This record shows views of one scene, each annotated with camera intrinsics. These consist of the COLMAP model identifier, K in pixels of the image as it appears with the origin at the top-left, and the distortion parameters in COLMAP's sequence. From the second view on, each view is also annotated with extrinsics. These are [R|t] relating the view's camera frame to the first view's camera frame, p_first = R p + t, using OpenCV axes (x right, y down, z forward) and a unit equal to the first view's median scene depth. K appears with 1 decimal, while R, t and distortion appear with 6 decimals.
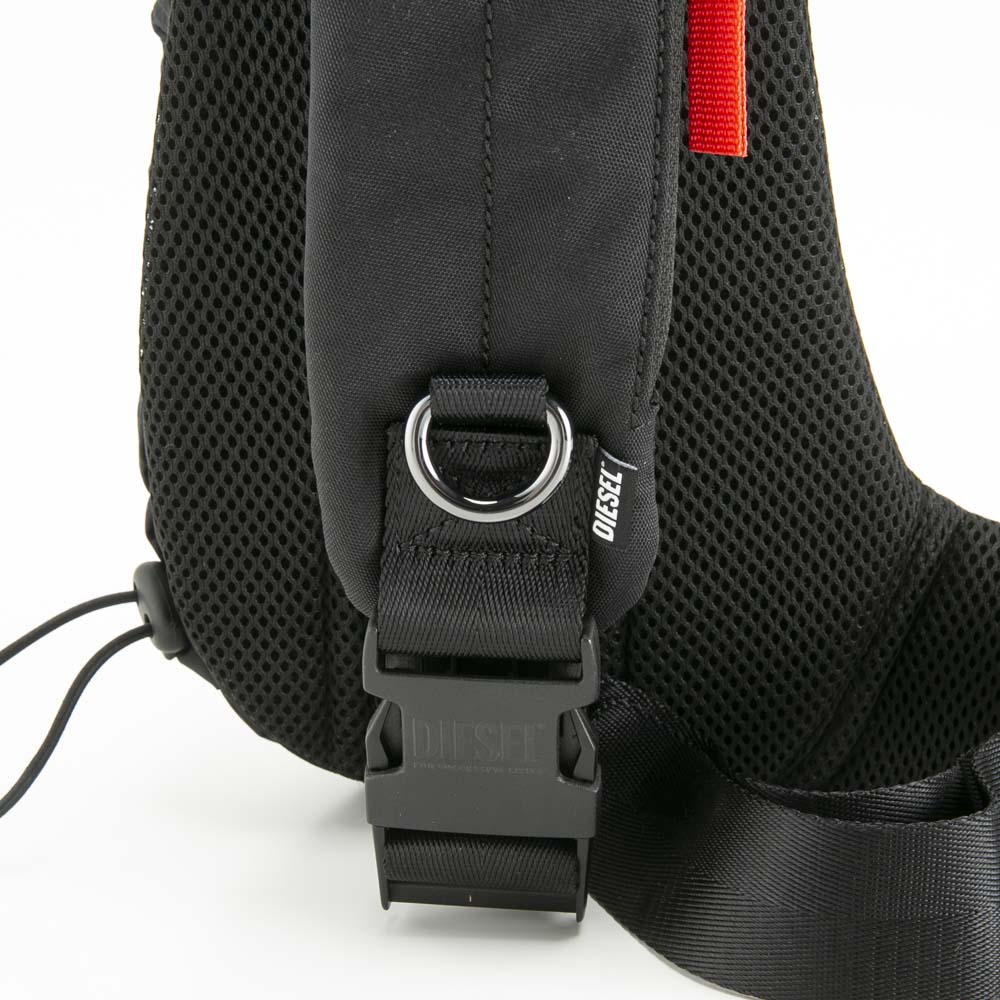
lens RADIAL K [[2141.2, 0, 496.4], [0, 2141.2, 491.3], [0, 0, 1]] dist [0.027398, 0.000000]
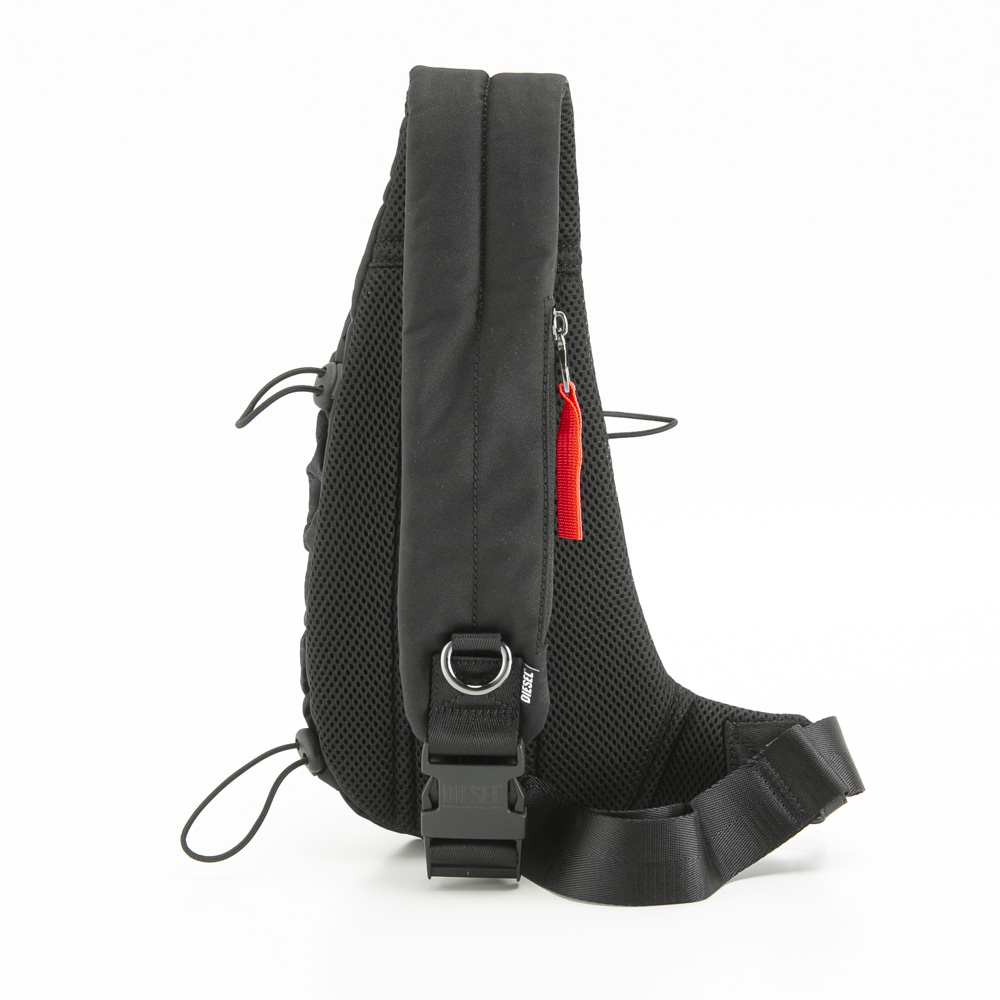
lens RADIAL K [[2141.2, 0, 503.2], [0, 2141.2, 494.1], [0, 0, 1]] dist [0.027398, 0.000000]
pose [[0.998746, -0.014529, 0.047911, -0.073101], [0.020447, 0.991889, -0.125448, 0.079019], [-0.045700, 0.126270, 0.990943, -1.176895]]
